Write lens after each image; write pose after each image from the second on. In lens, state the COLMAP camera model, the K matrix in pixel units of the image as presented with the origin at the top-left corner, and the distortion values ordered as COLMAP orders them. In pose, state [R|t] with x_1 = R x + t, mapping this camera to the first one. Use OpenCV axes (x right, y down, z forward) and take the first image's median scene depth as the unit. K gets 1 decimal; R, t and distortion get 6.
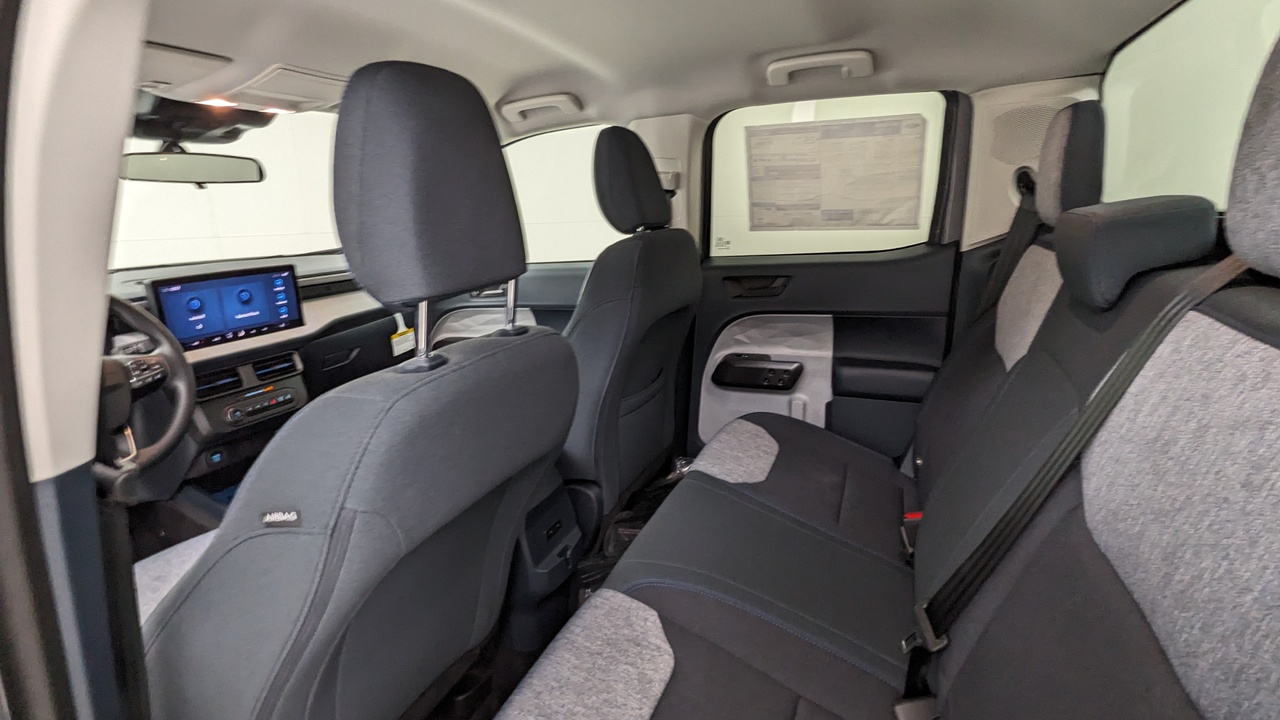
lens RADIAL K [[617.7, 0, 640.2], [0, 617.7, 367.1], [0, 0, 1]] dist [-0.003264, -0.000328]
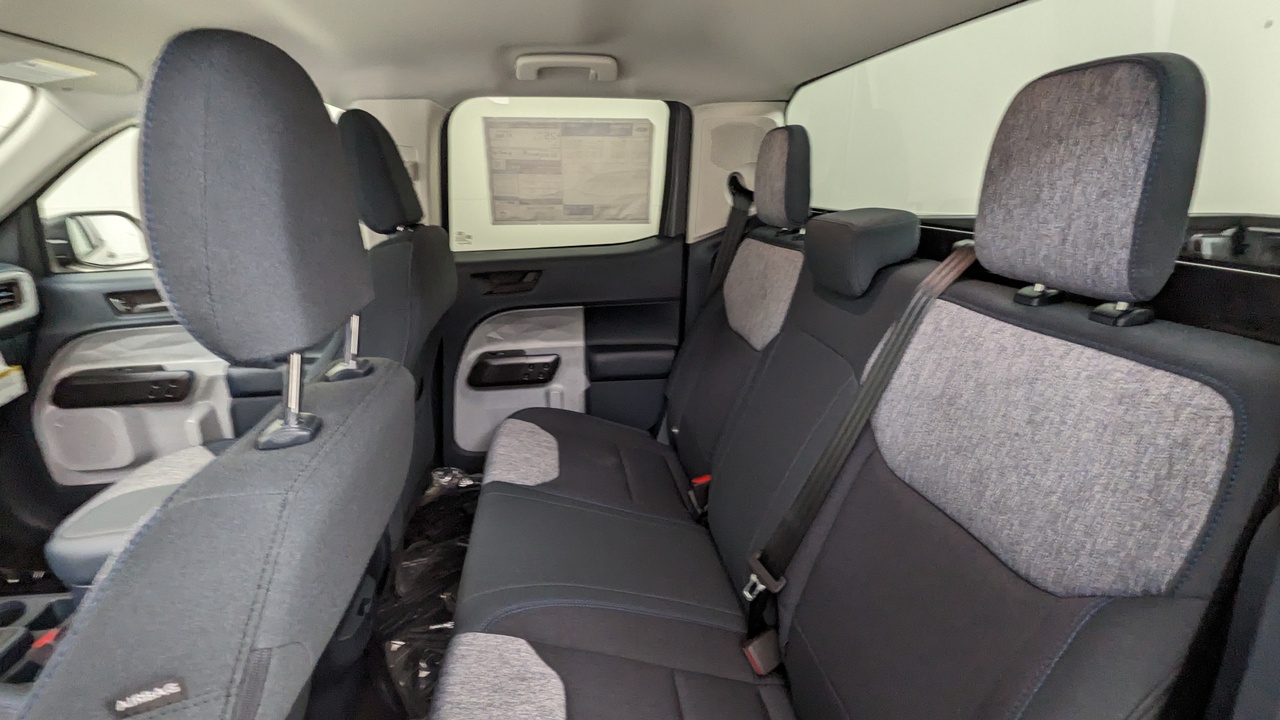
lens RADIAL K [[617.7, 0, 645.3], [0, 617.7, 366.0], [0, 0, 1]] dist [-0.003264, -0.000328]
pose [[0.858027, -0.122574, 0.498764, -0.185359], [0.108259, 0.992449, 0.057661, -0.044876], [-0.502066, 0.004521, 0.864818, 0.061591]]
